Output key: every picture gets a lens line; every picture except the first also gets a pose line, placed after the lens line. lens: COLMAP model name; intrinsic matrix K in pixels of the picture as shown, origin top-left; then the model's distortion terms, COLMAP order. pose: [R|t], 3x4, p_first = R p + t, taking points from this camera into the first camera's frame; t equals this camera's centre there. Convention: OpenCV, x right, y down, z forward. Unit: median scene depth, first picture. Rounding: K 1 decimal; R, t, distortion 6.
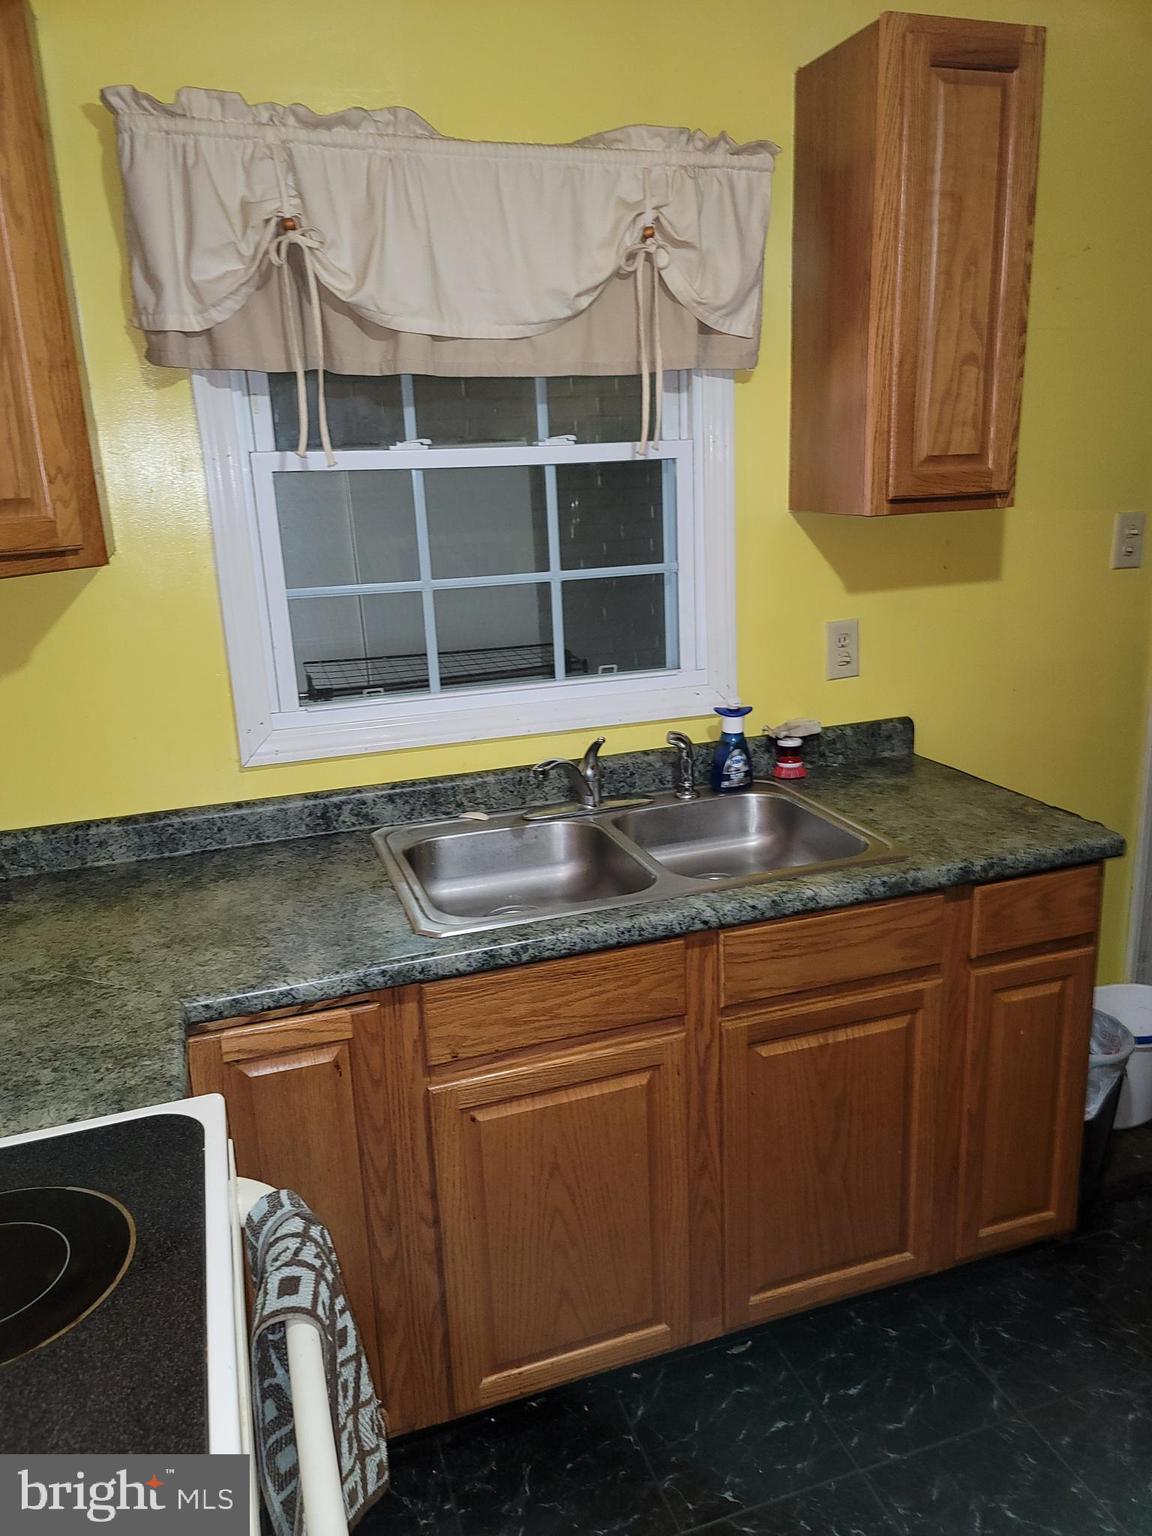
lens RADIAL K [[1129.6, 0, 583.9], [0, 1129.6, 769.9], [0, 0, 1]] dist [0.070437, -0.072517]
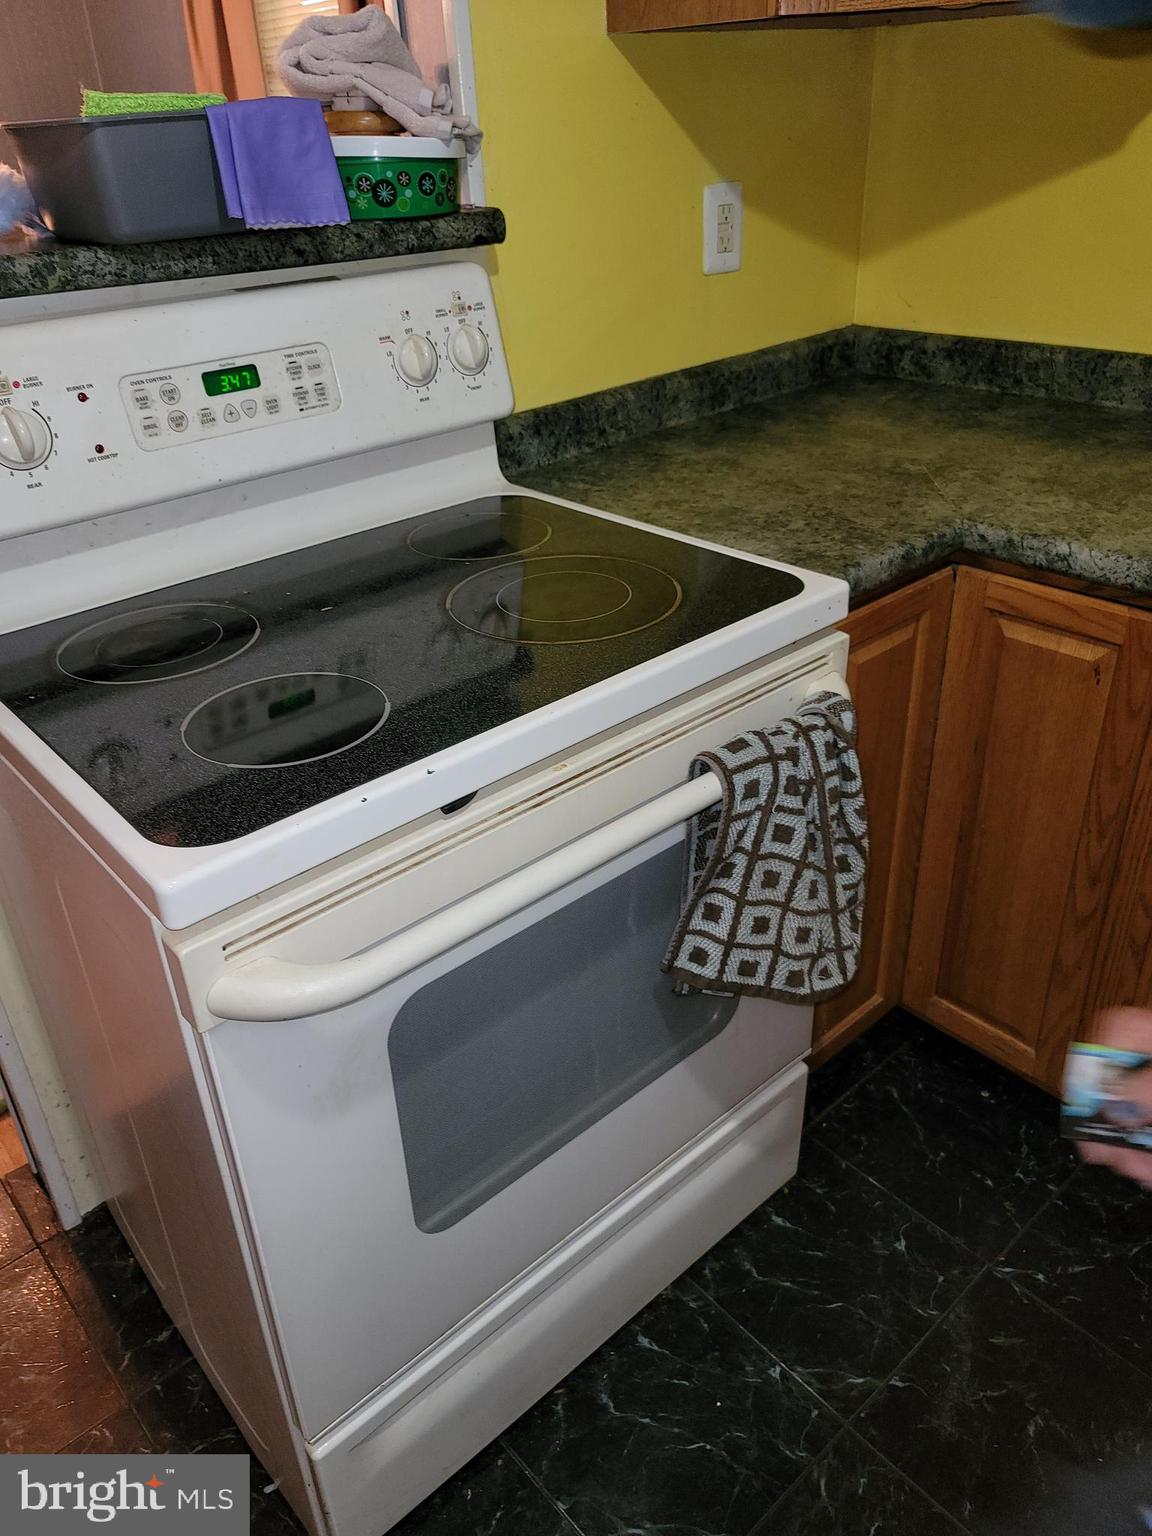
lens RADIAL K [[1129.6, 0, 583.9], [0, 1129.6, 769.9], [0, 0, 1]] dist [0.070437, -0.072517]
pose [[0.373565, 0.478183, -0.794853, 0.349823], [-0.214006, 0.878200, 0.427746, 0.047228], [0.902580, 0.010313, 0.430399, 0.307769]]
